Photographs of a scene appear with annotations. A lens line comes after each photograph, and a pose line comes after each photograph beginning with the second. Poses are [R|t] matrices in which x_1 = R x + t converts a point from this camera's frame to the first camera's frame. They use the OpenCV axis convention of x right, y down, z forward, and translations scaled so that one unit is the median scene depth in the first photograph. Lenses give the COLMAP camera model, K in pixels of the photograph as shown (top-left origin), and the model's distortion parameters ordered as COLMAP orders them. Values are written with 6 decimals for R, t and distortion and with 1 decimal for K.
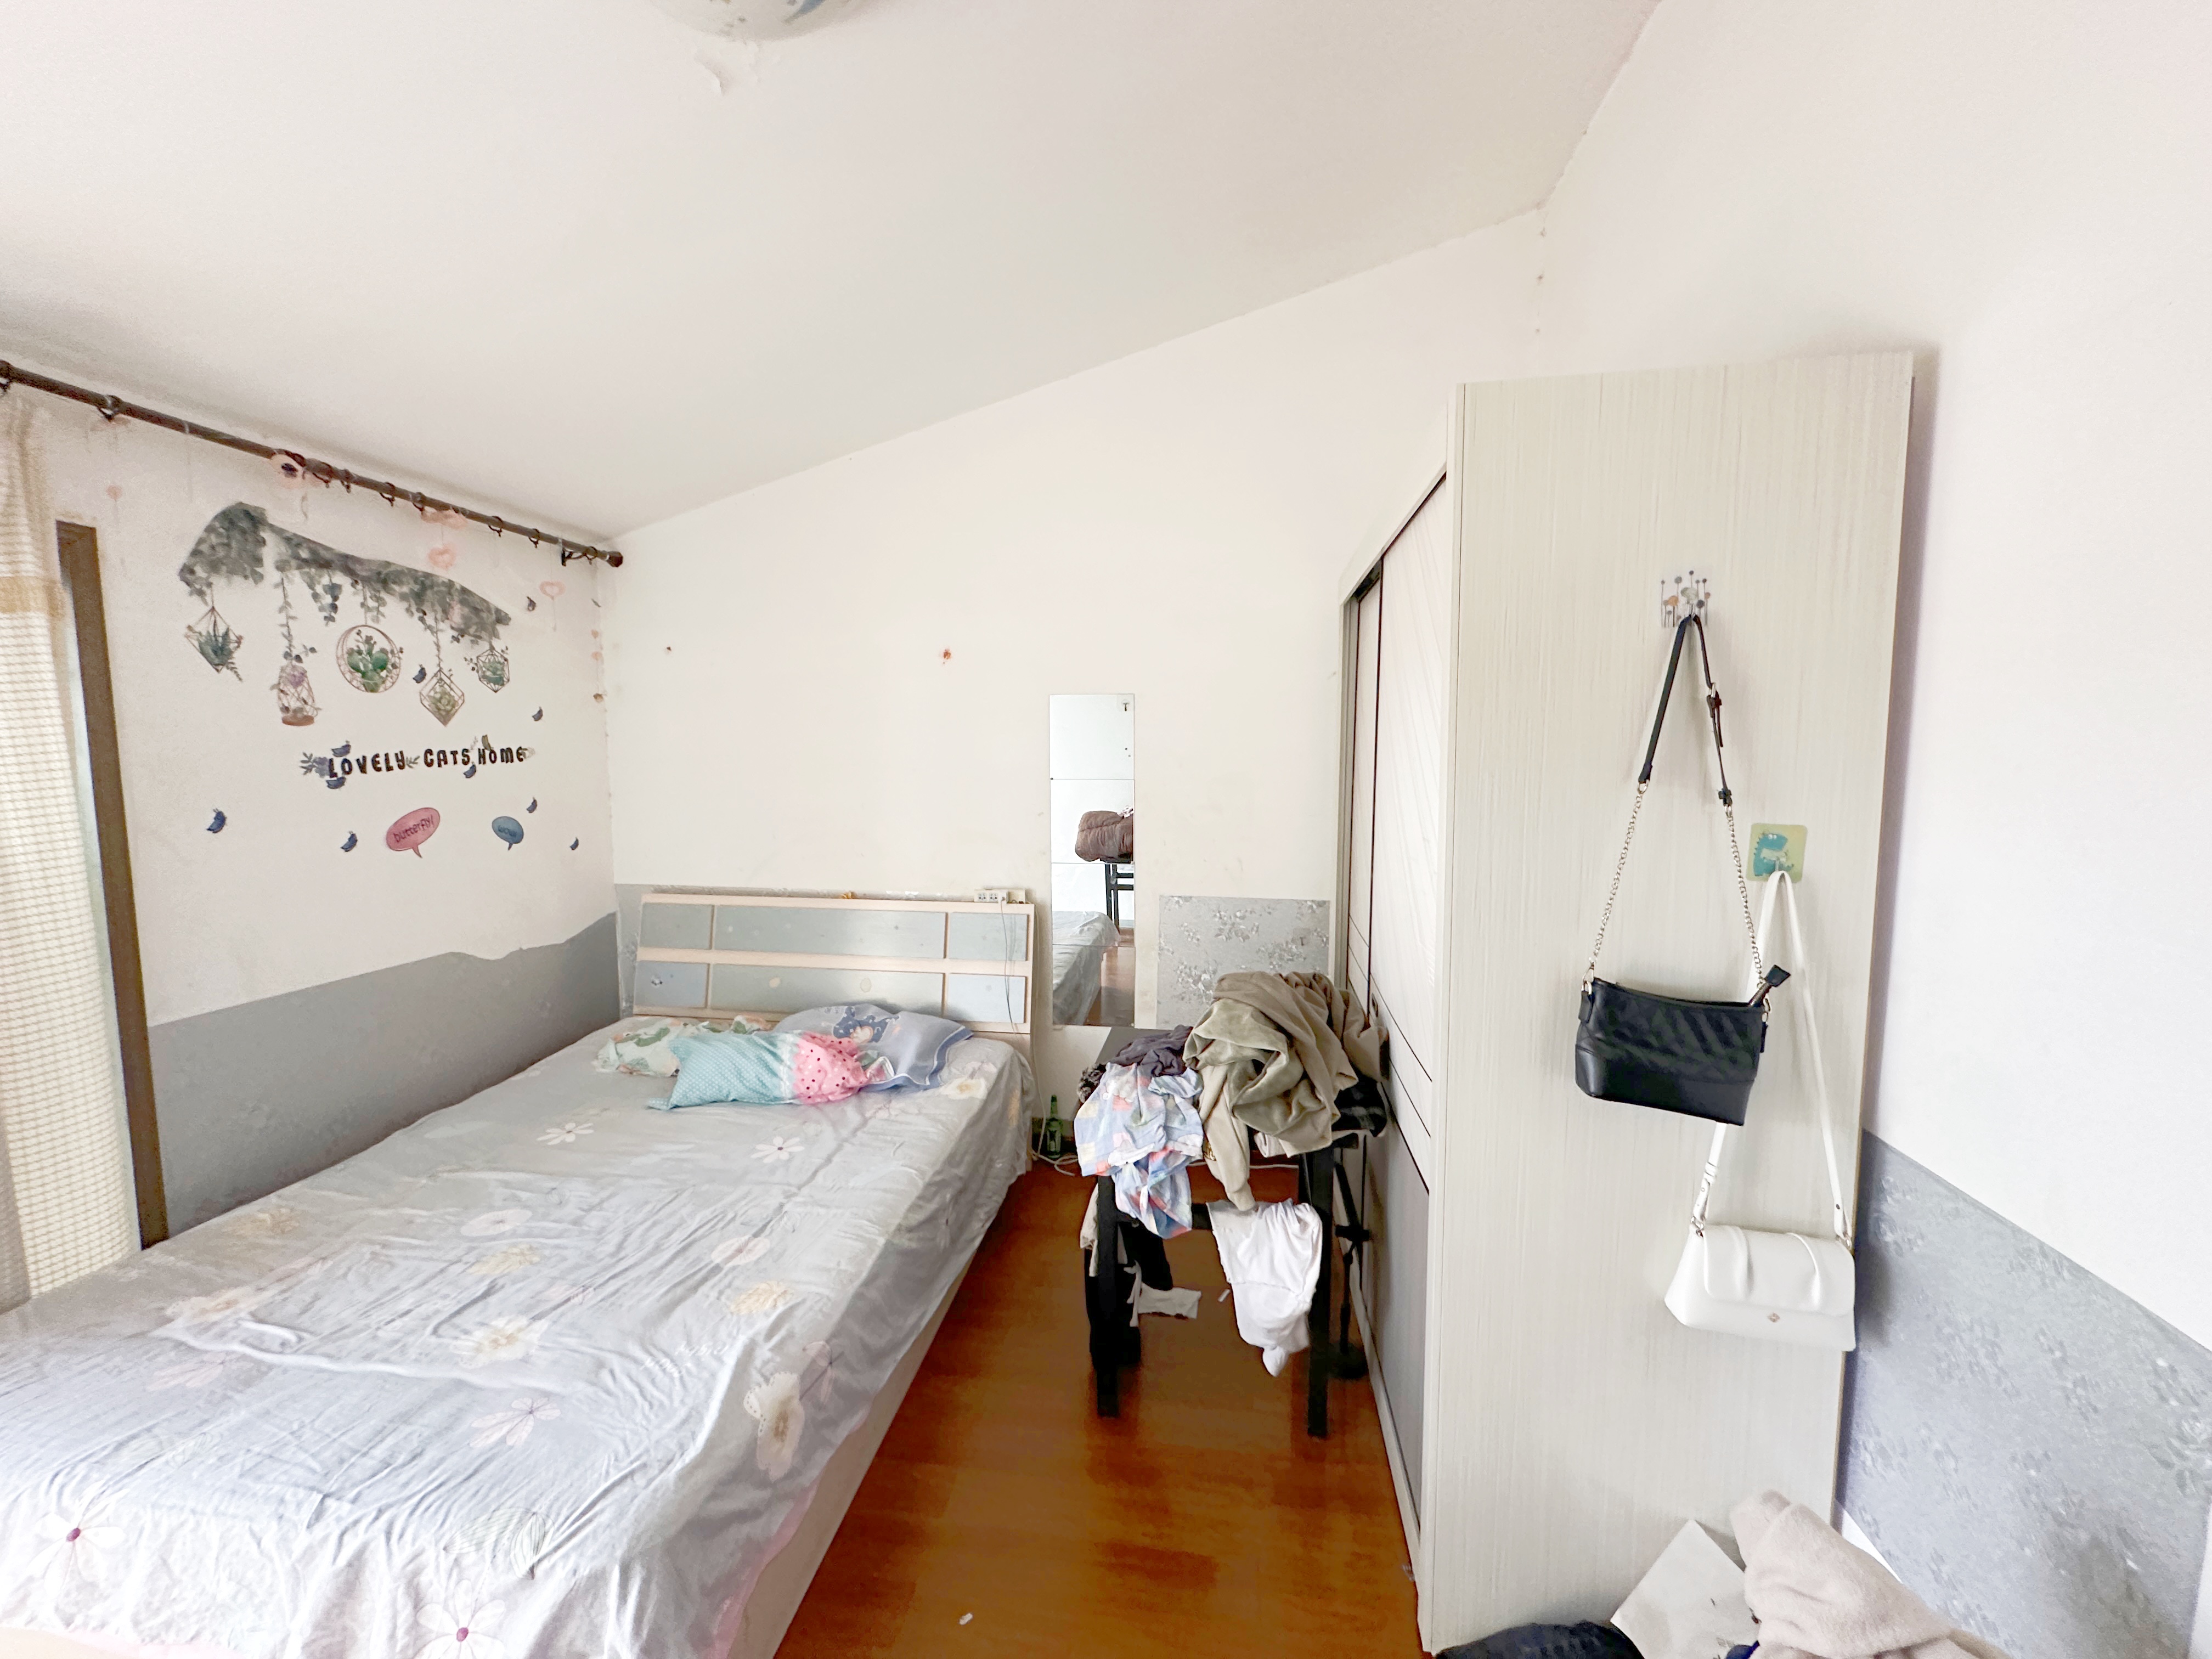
lens RADIAL K [[896.1, 0, 1106.0], [0, 896.1, 829.5], [0, 0, 1]] dist [0.000347, 0.000138]
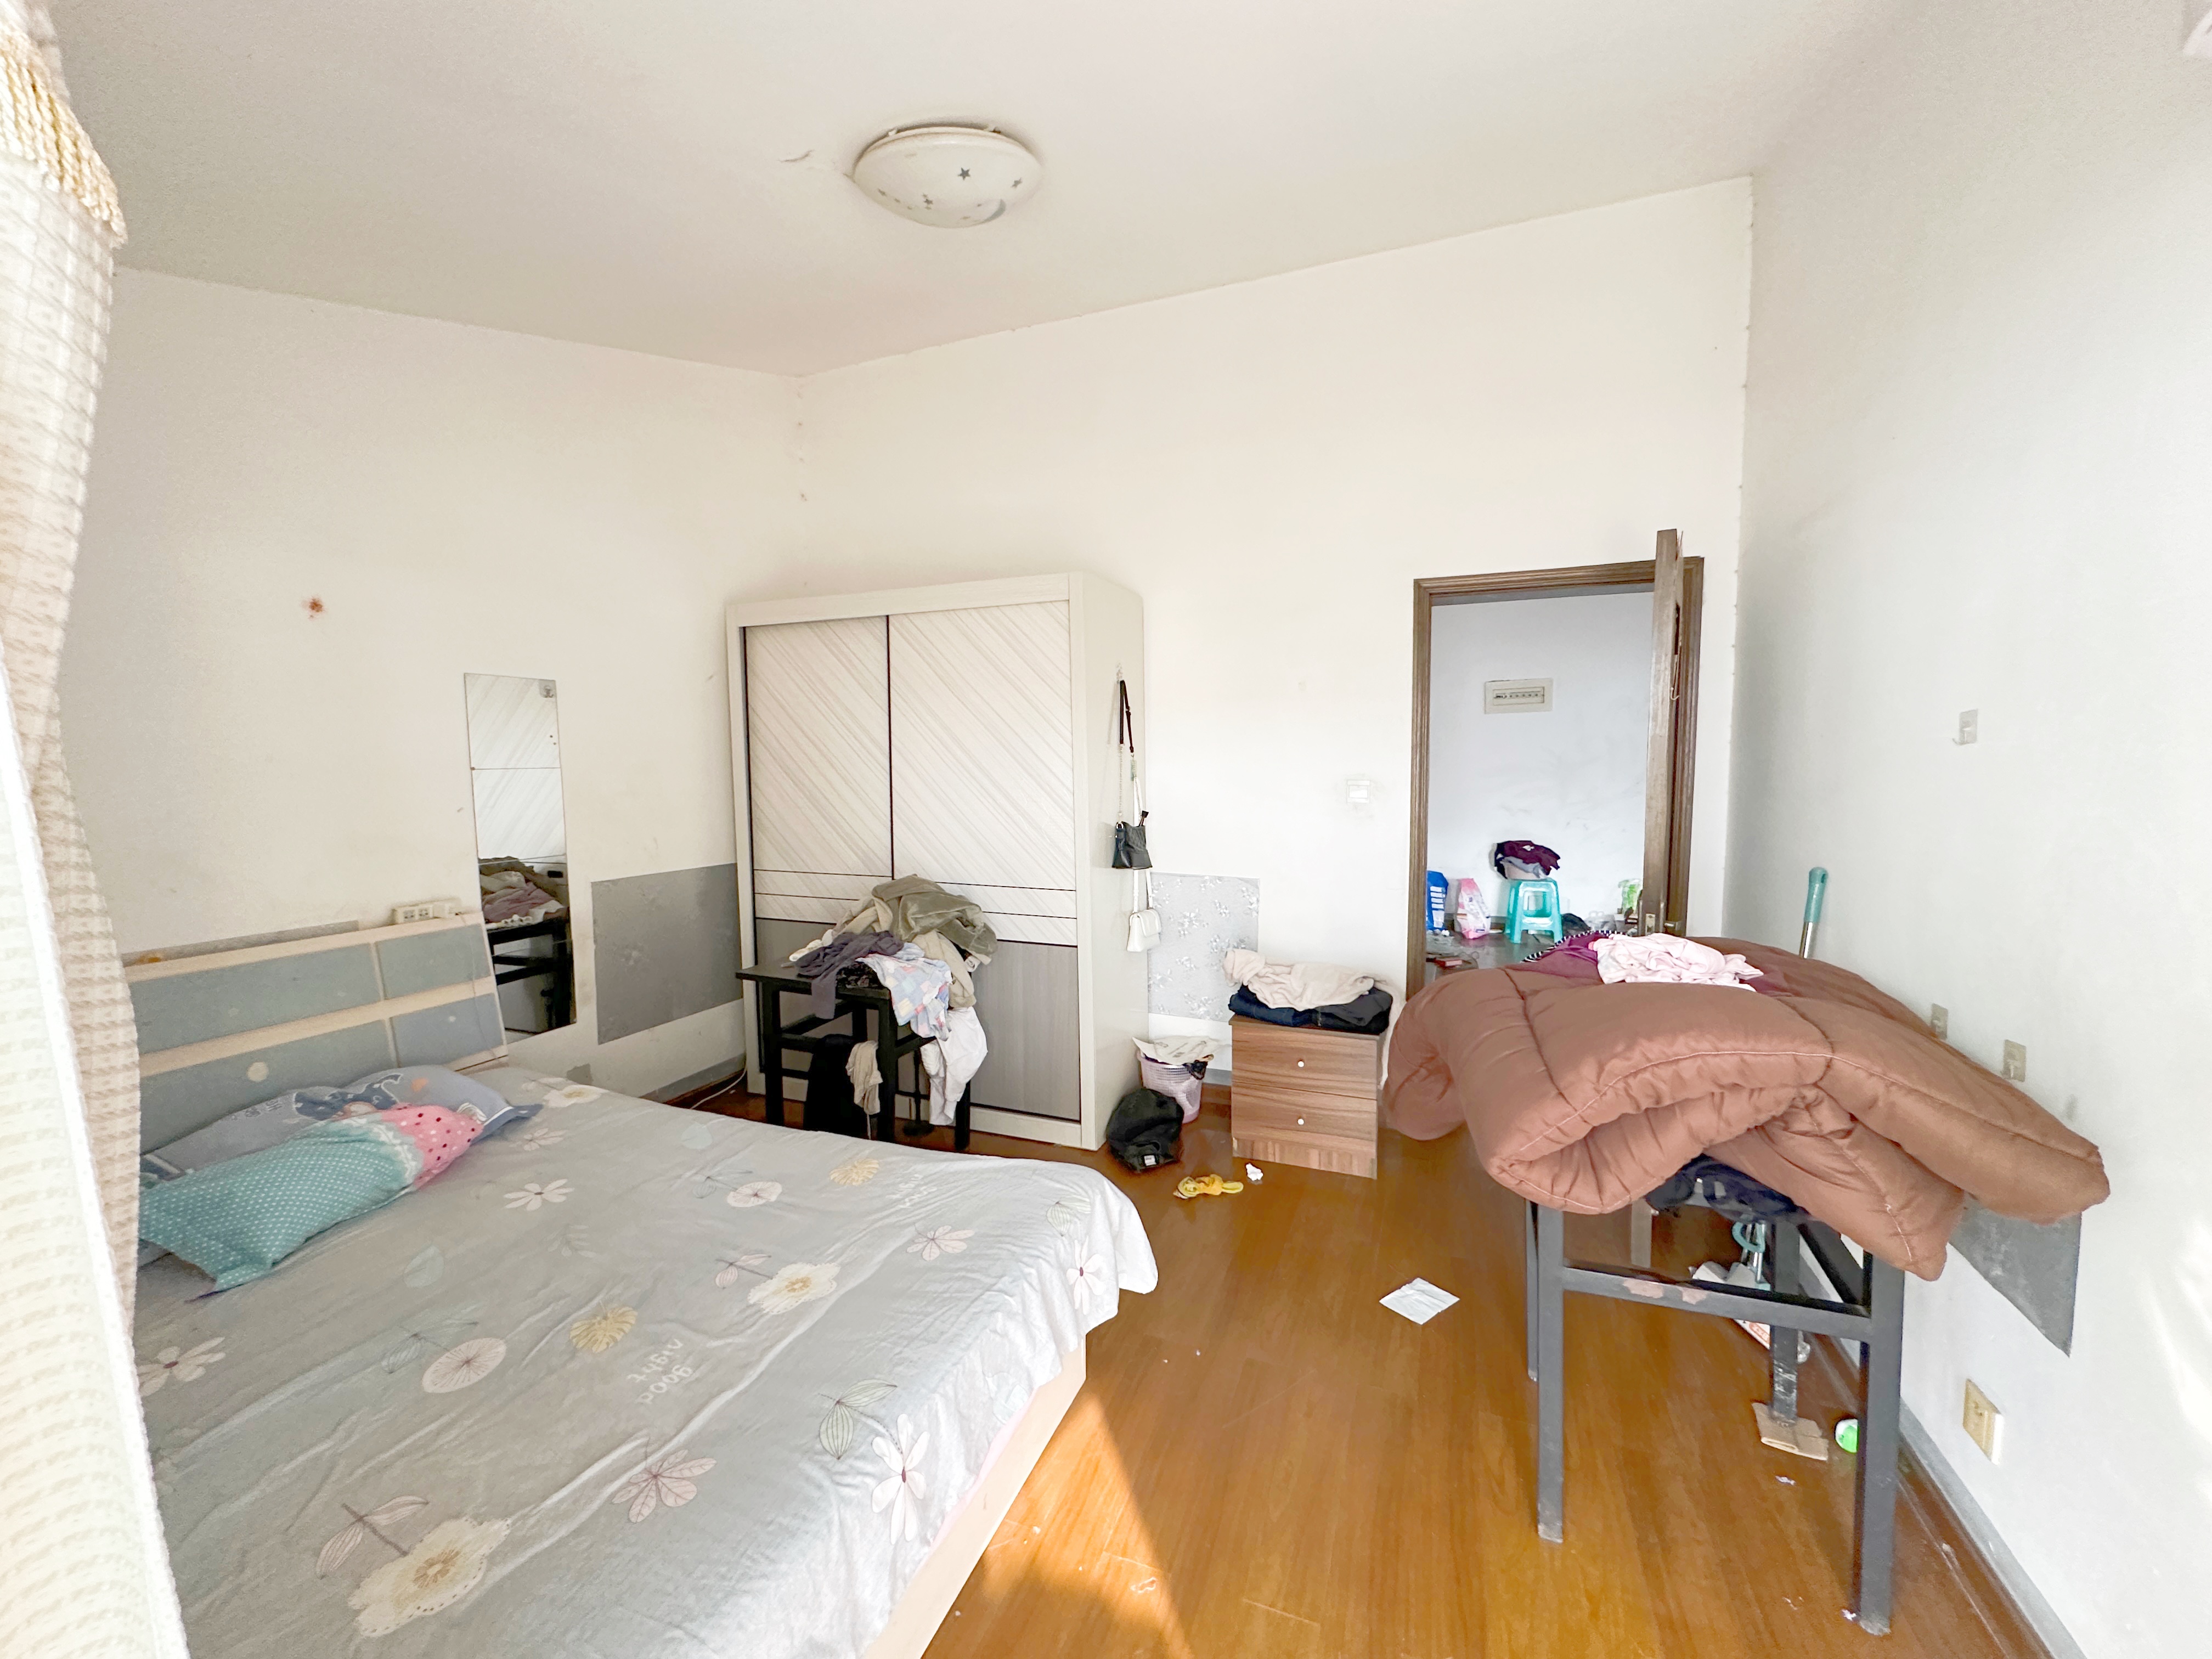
lens RADIAL K [[896.1, 0, 1106.0], [0, 896.1, 829.5], [0, 0, 1]] dist [0.000347, 0.000138]
pose [[0.236809, -0.082340, 0.968061, -0.983953], [0.105699, 0.992671, 0.058577, 0.019694], [-0.965790, 0.088451, 0.243776, 0.233205]]
